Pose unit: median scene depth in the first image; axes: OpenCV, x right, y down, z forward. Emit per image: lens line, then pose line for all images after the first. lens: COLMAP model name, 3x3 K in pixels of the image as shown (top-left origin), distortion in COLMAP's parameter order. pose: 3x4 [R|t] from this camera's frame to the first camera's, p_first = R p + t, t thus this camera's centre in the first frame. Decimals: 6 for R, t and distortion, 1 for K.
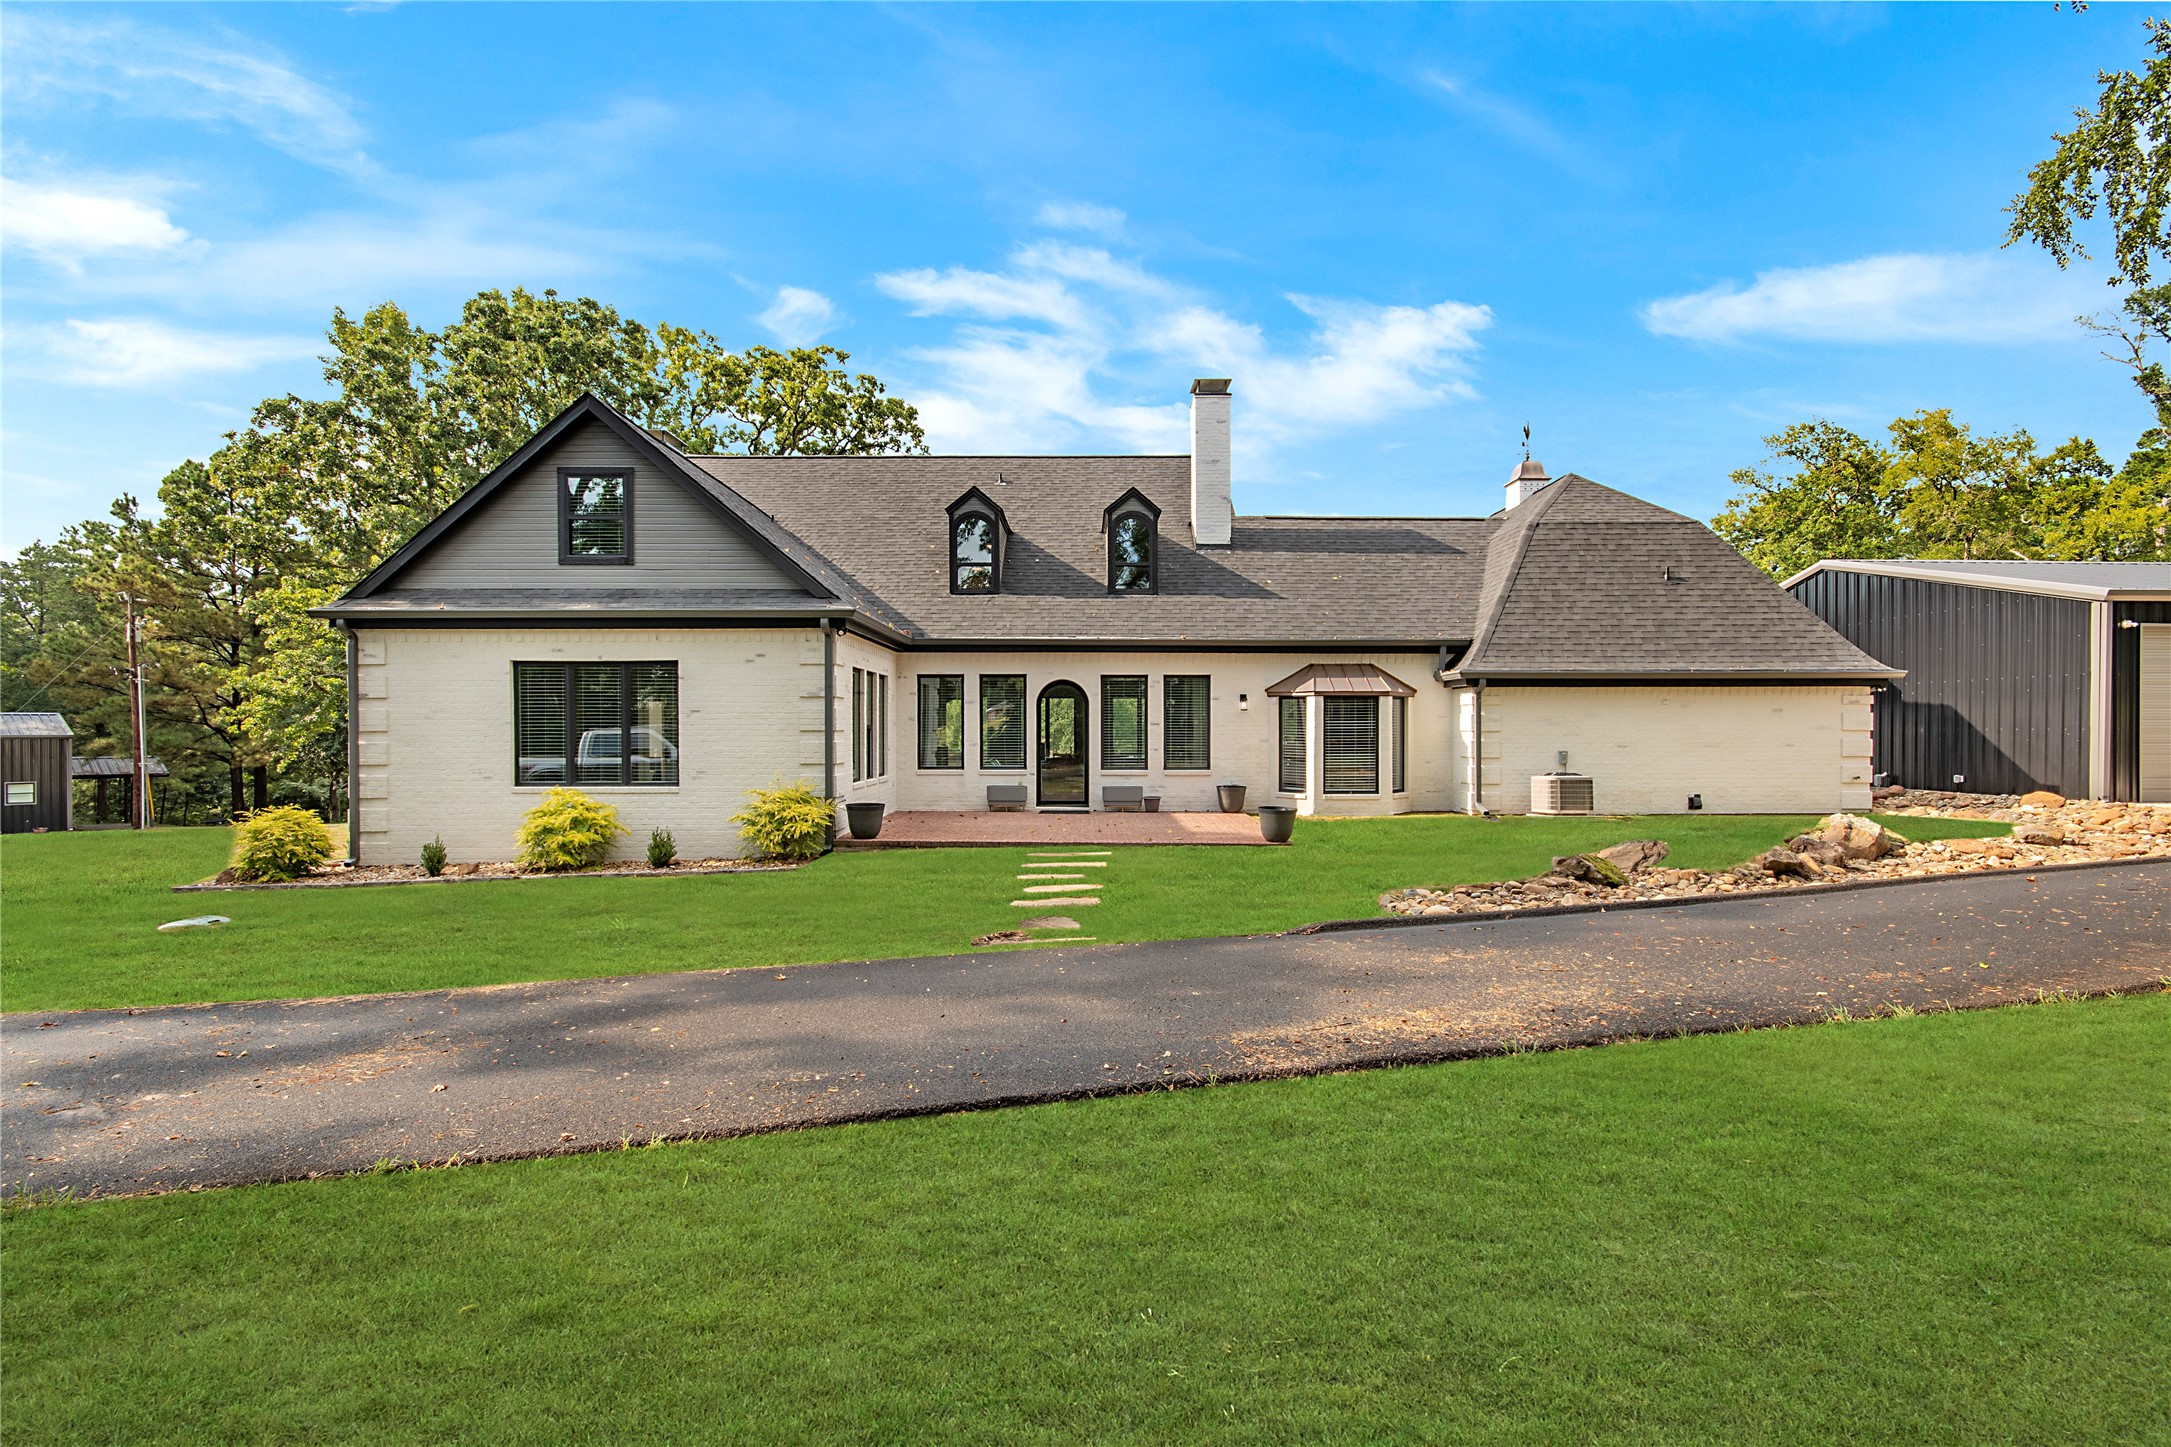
lens RADIAL K [[932.8, 0, 1085.5], [0, 932.8, 723.5], [0, 0, 1]] dist [0.000869, -0.010915]
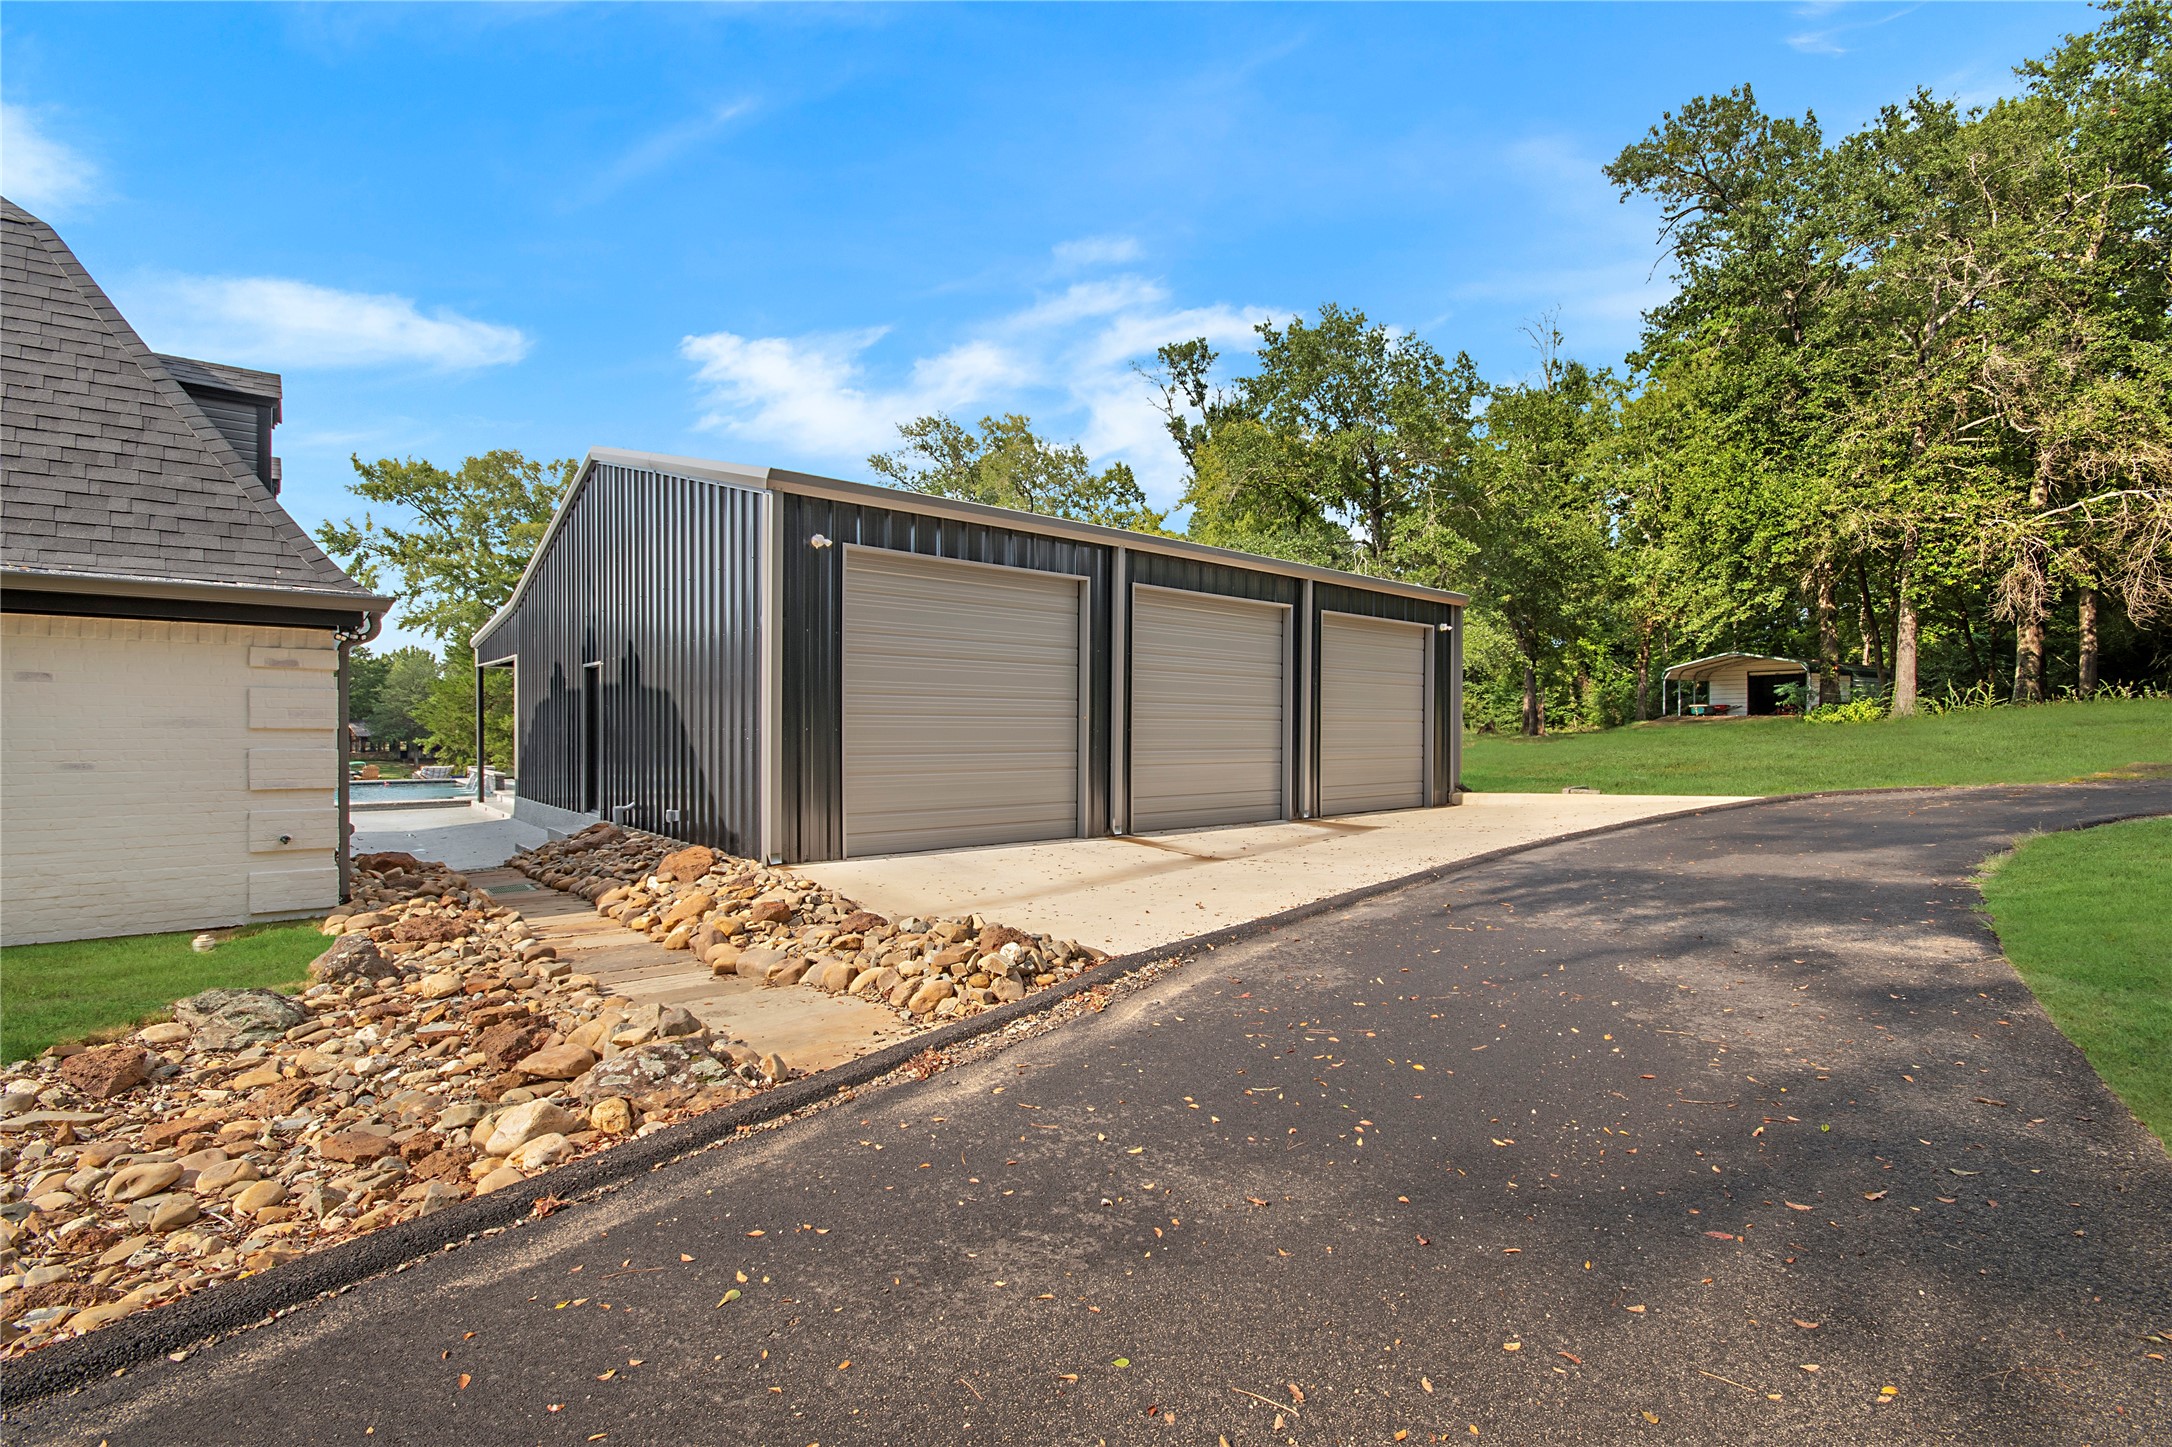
lens RADIAL K [[933.2, 0, 1086.0], [0, 933.2, 723.5], [0, 0, 1]] dist [0.000869, -0.010915]
pose [[0.767091, 0.008220, 0.641486, 0.324856], [-0.008668, 0.999959, -0.002448, 0.001141], [-0.641480, -0.003682, 0.767131, 0.165763]]
